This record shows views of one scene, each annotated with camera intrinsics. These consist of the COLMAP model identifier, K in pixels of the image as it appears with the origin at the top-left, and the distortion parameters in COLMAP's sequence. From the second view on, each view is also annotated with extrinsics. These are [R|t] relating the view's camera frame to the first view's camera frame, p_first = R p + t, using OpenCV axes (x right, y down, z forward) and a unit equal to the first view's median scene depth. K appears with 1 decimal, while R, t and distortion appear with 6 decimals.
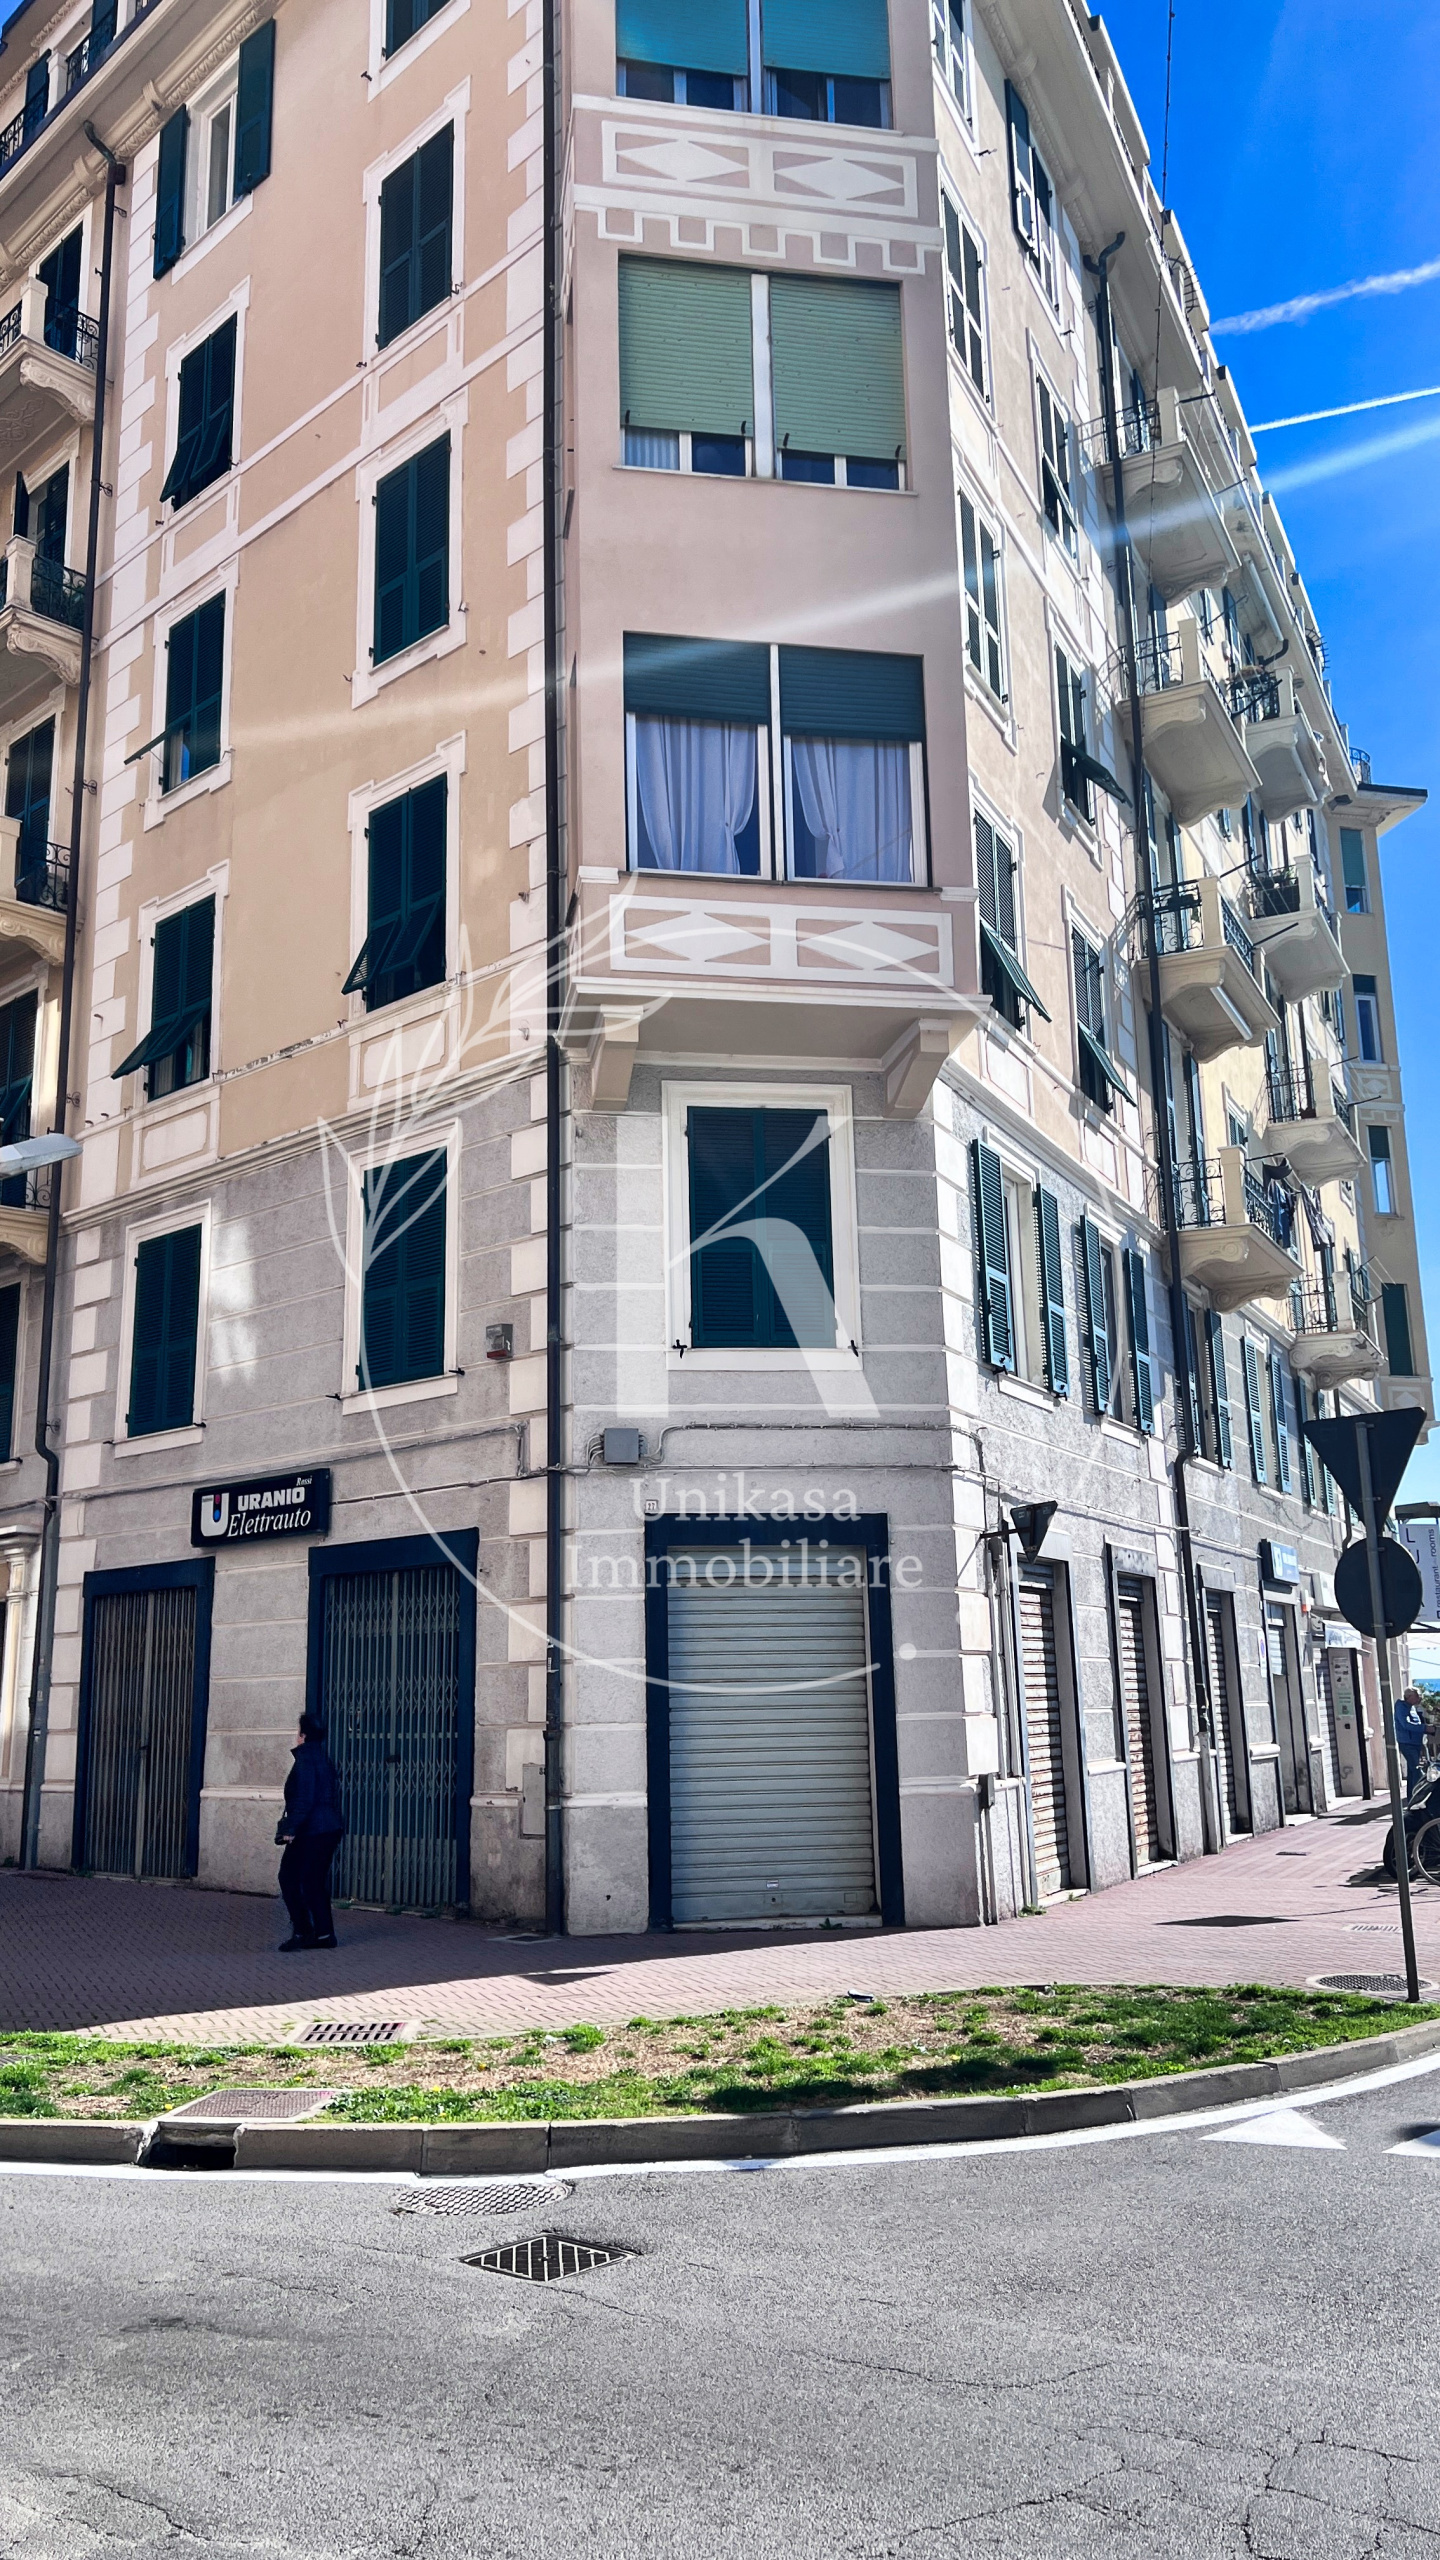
lens RADIAL K [[1912.6, 0, 739.5], [0, 1912.6, 1268.5], [0, 0, 1]] dist [0.129531, -0.271121]
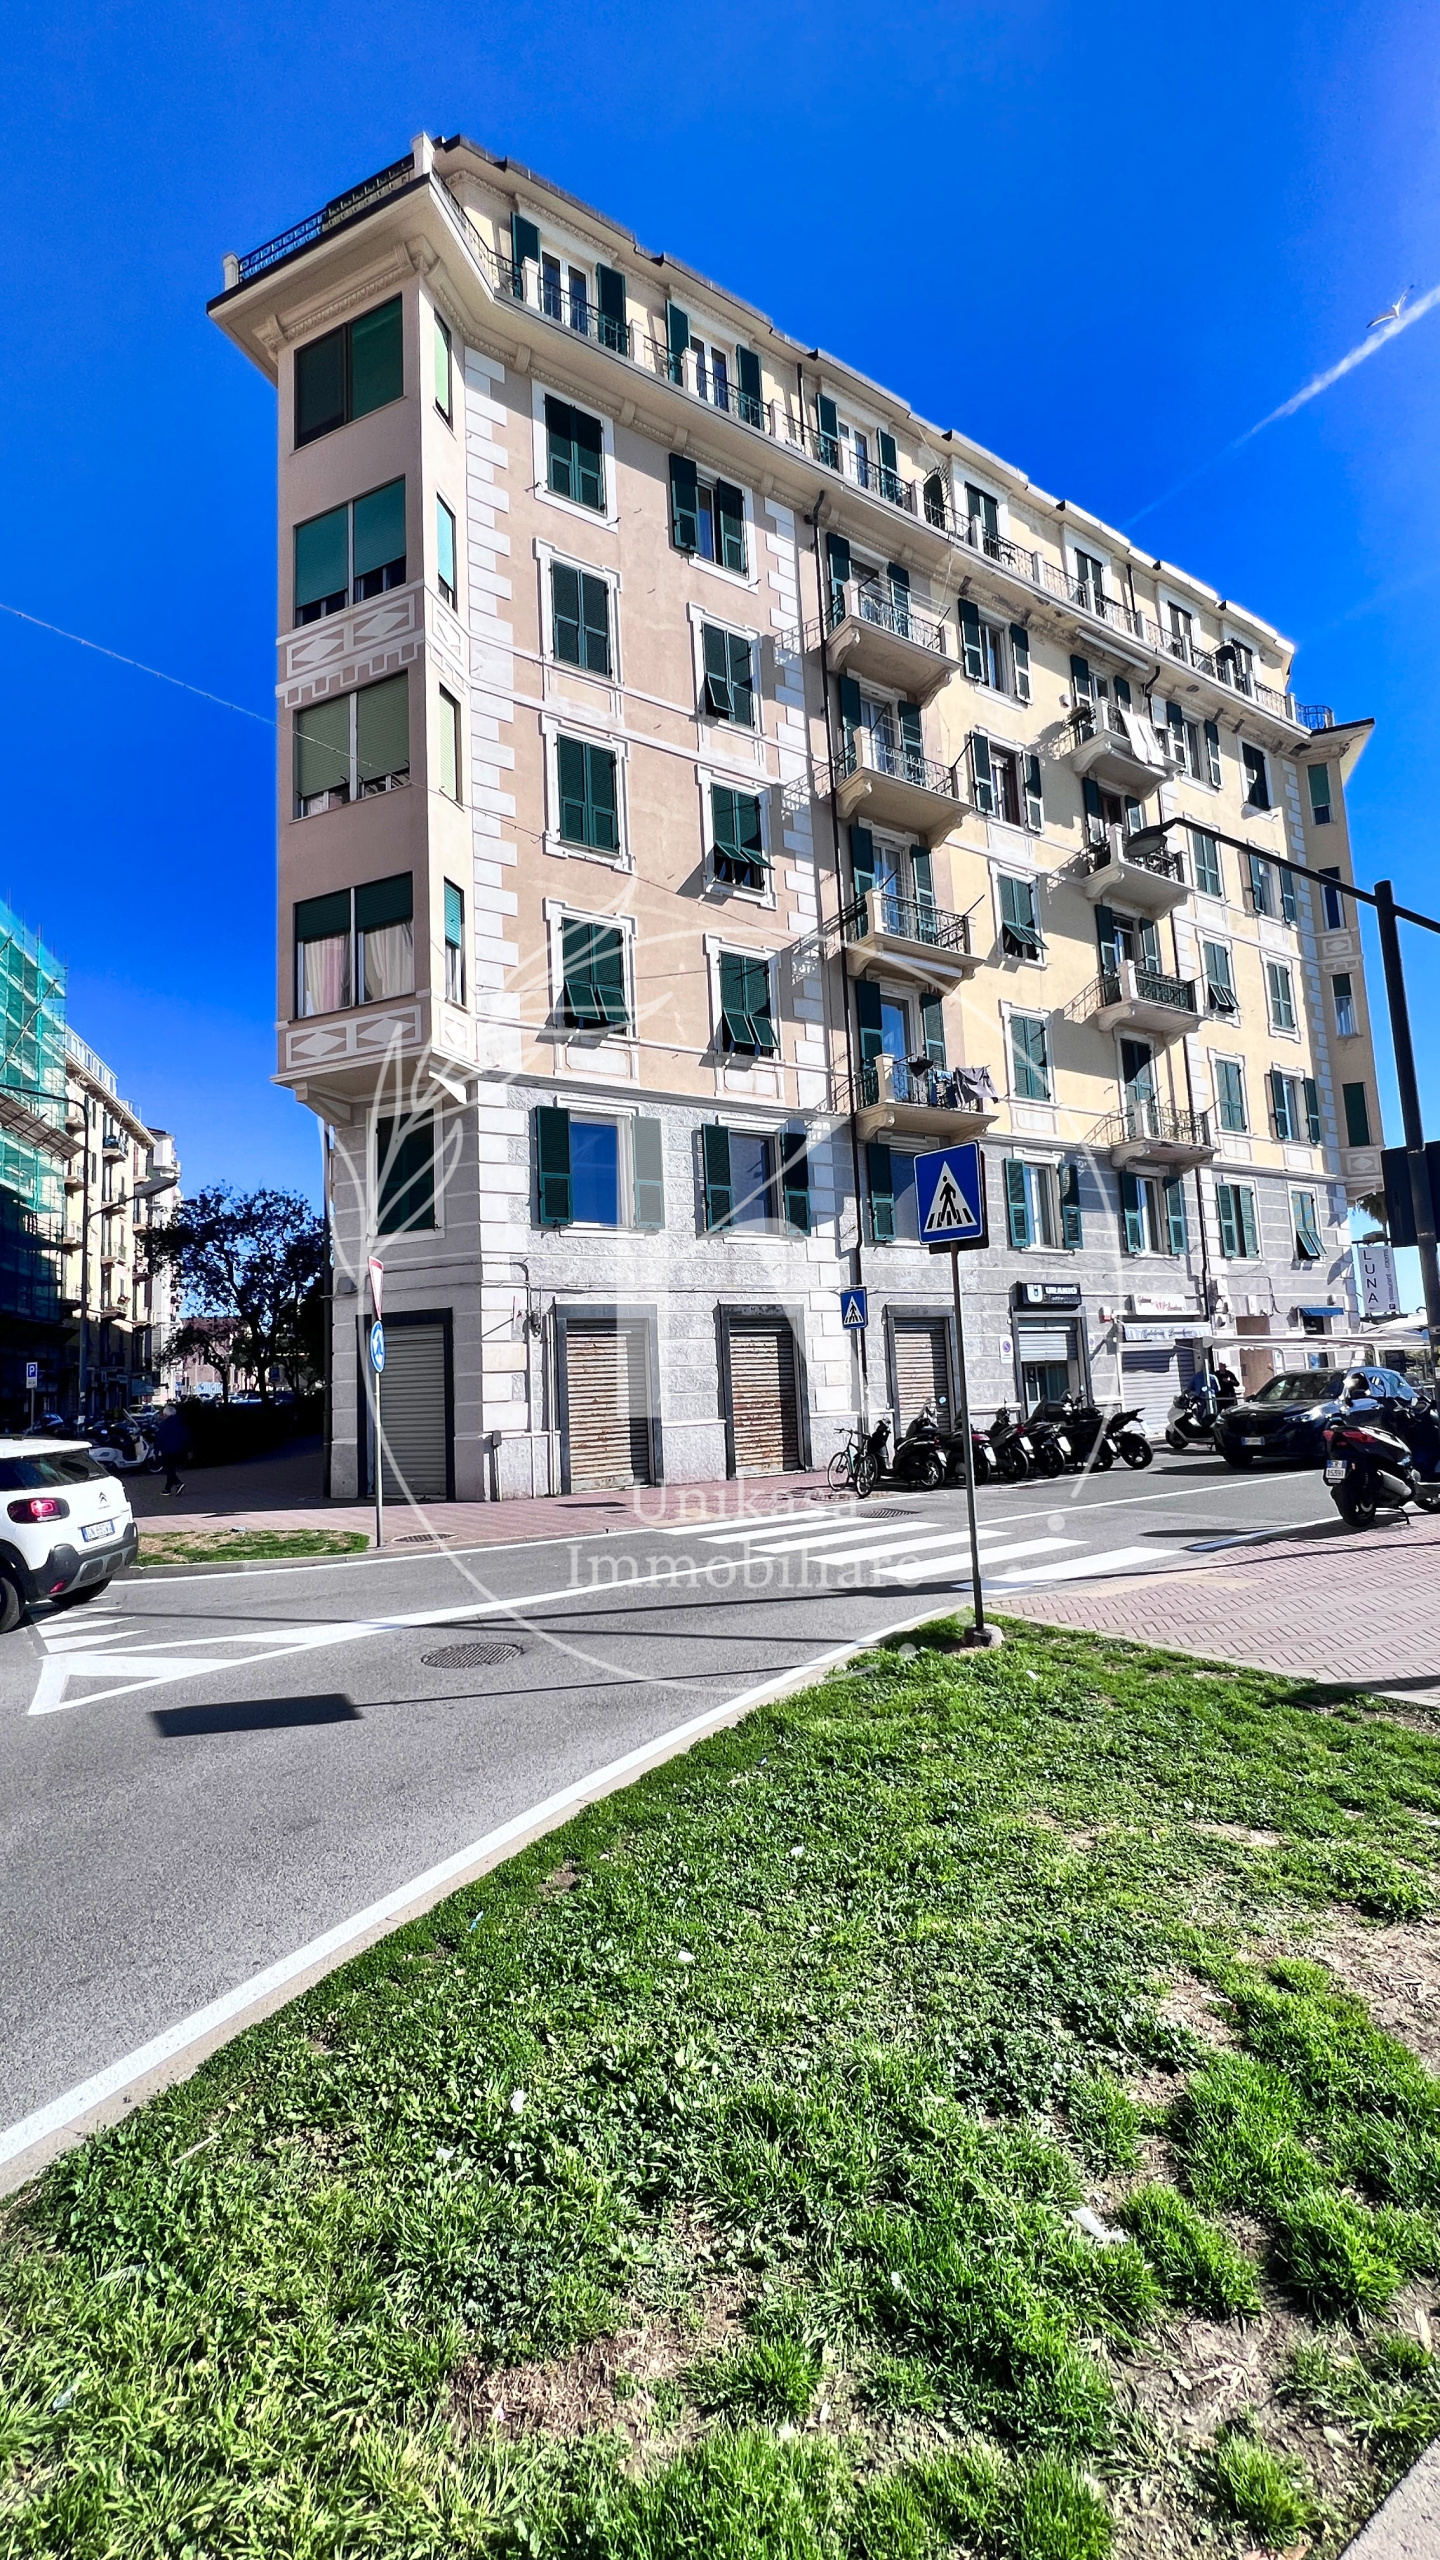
lens RADIAL K [[1025.0, 0, 720.0], [0, 1025.0, 1280.0], [0, 0, 1]] dist [-0.003523, 0.000648]
pose [[0.843315, -0.069219, -0.532944, 0.777505], [0.140847, 0.985475, 0.094879, 0.030995], [0.518635, -0.155076, 0.840815, 0.204329]]
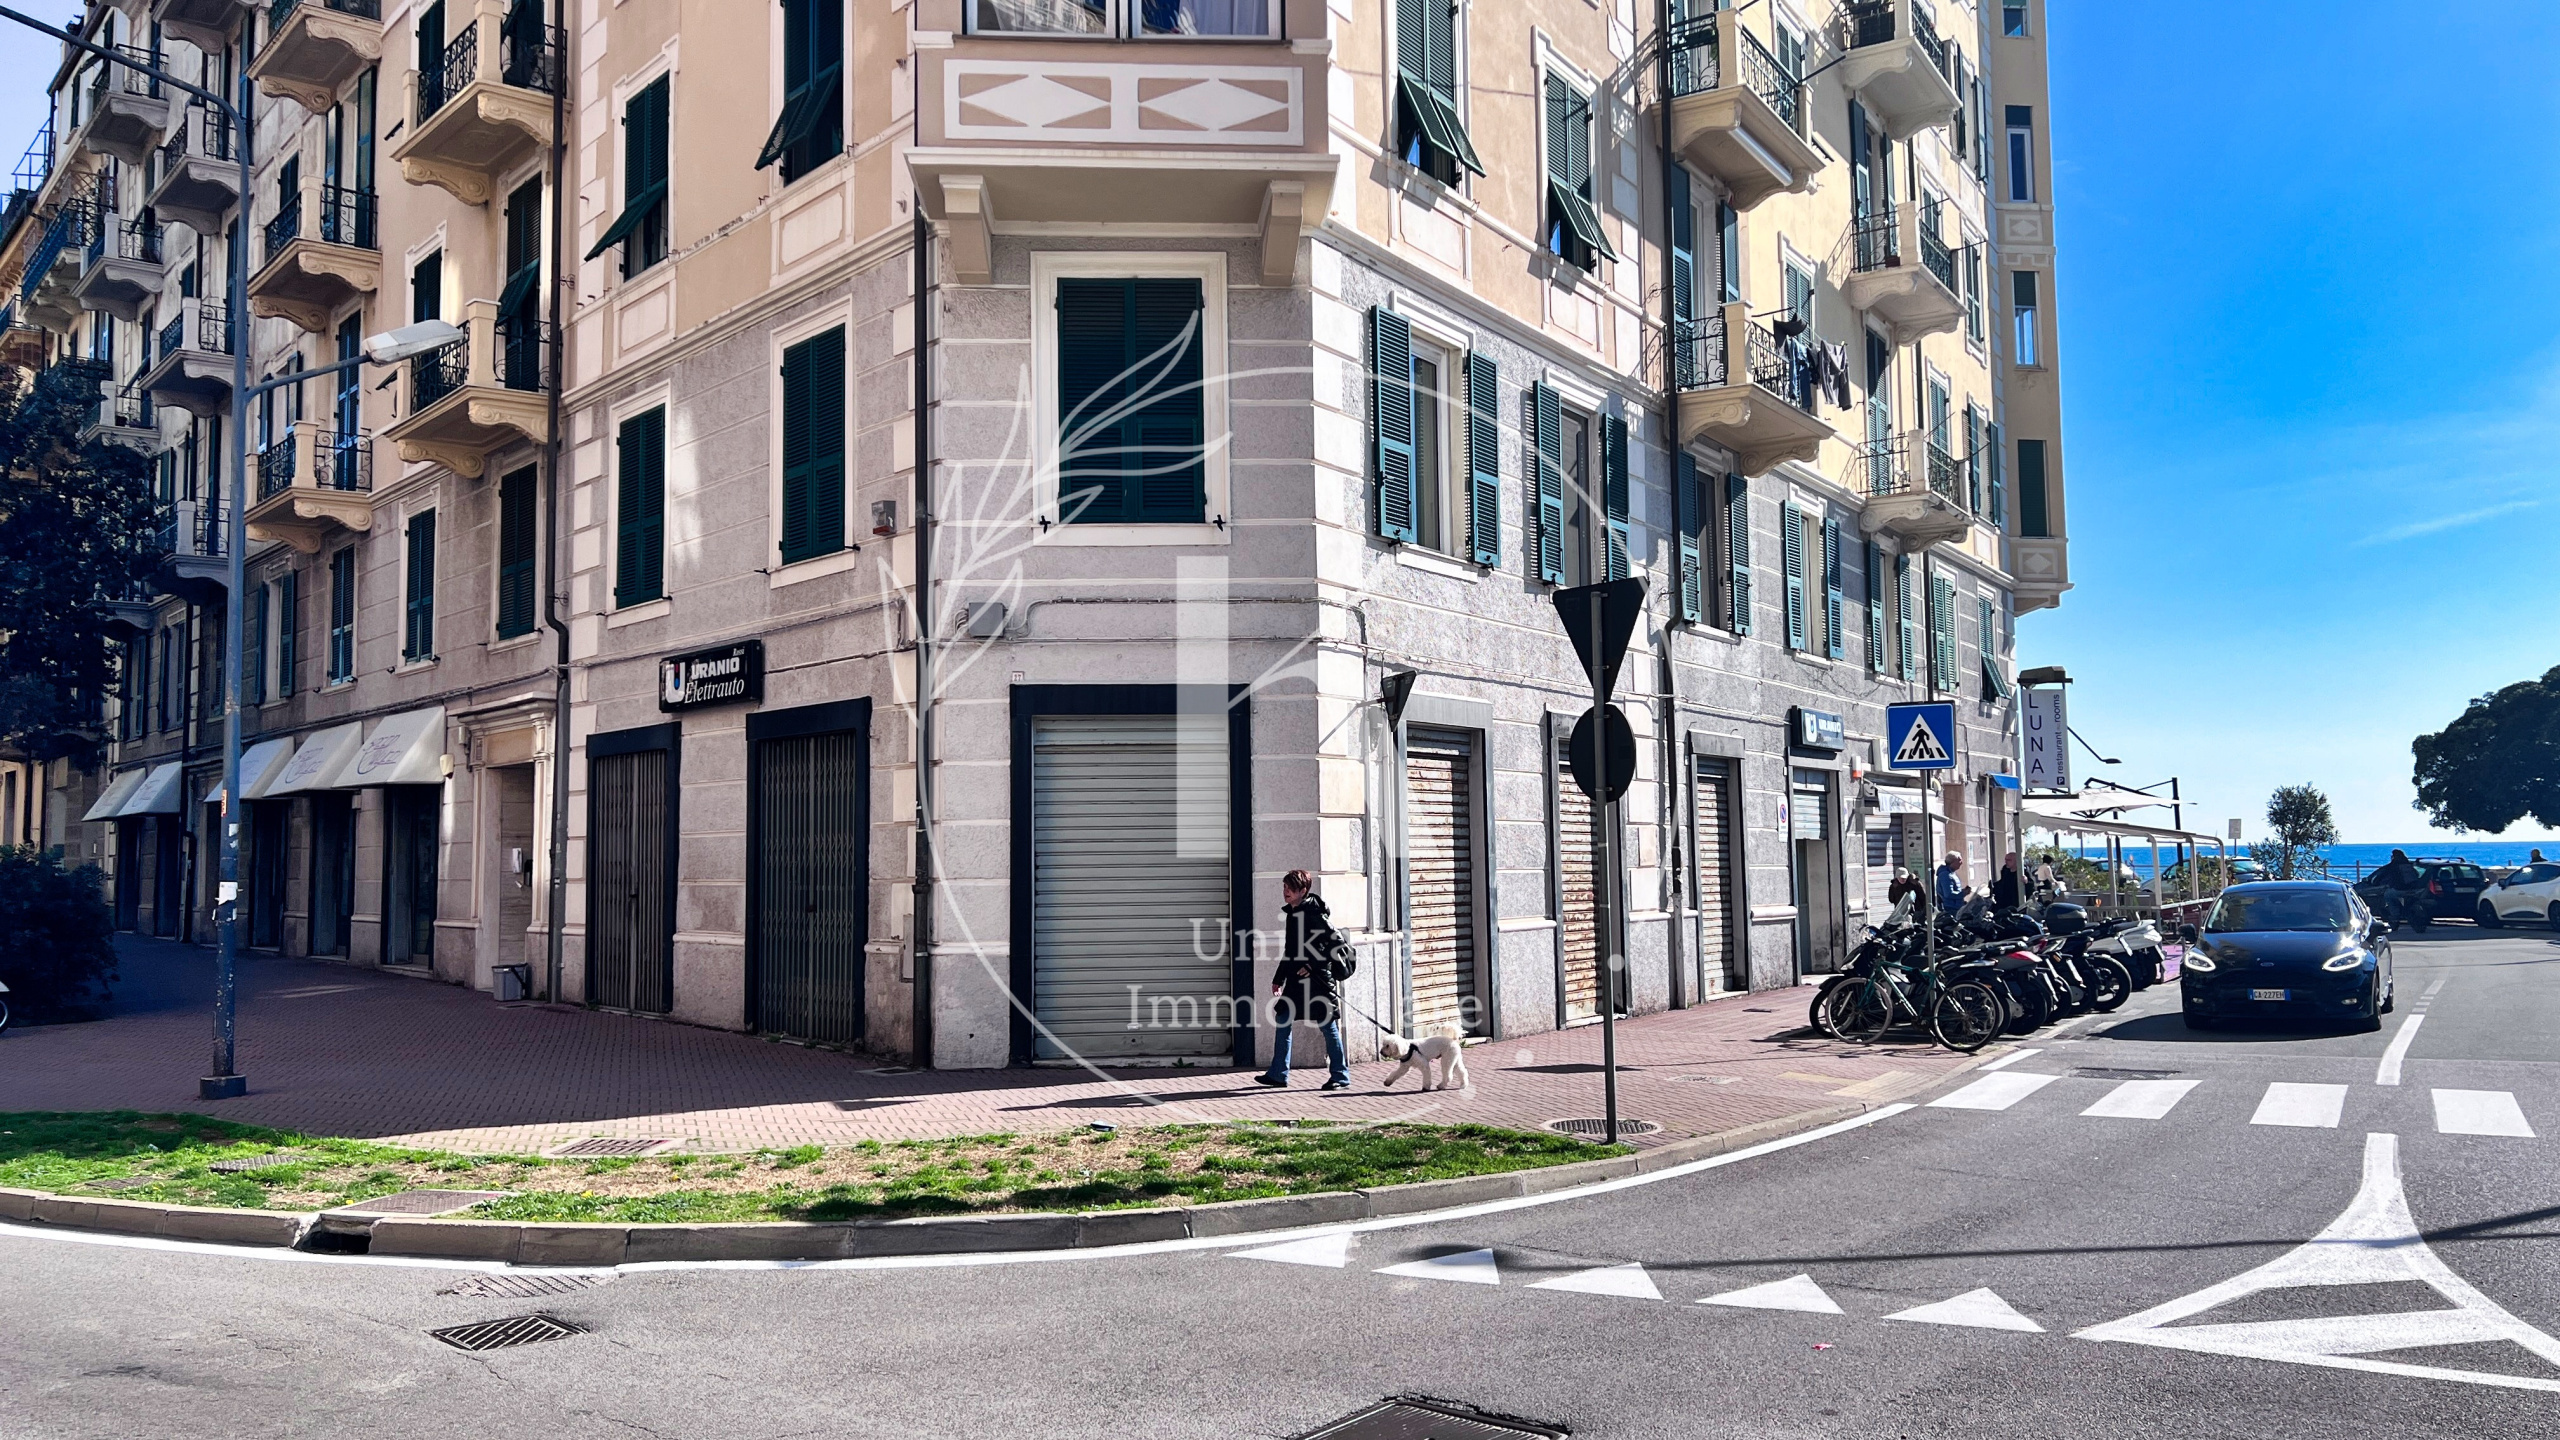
lens RADIAL K [[1912.6, 0, 1274.2], [0, 1912.6, 712.1], [0, 0, 1]] dist [0.129531, -0.271121]
pose [[0.993328, 0.001044, -0.115315, 0.179475], [0.015401, 0.989800, 0.141631, -0.001370], [0.114287, -0.142462, 0.983180, -0.004795]]
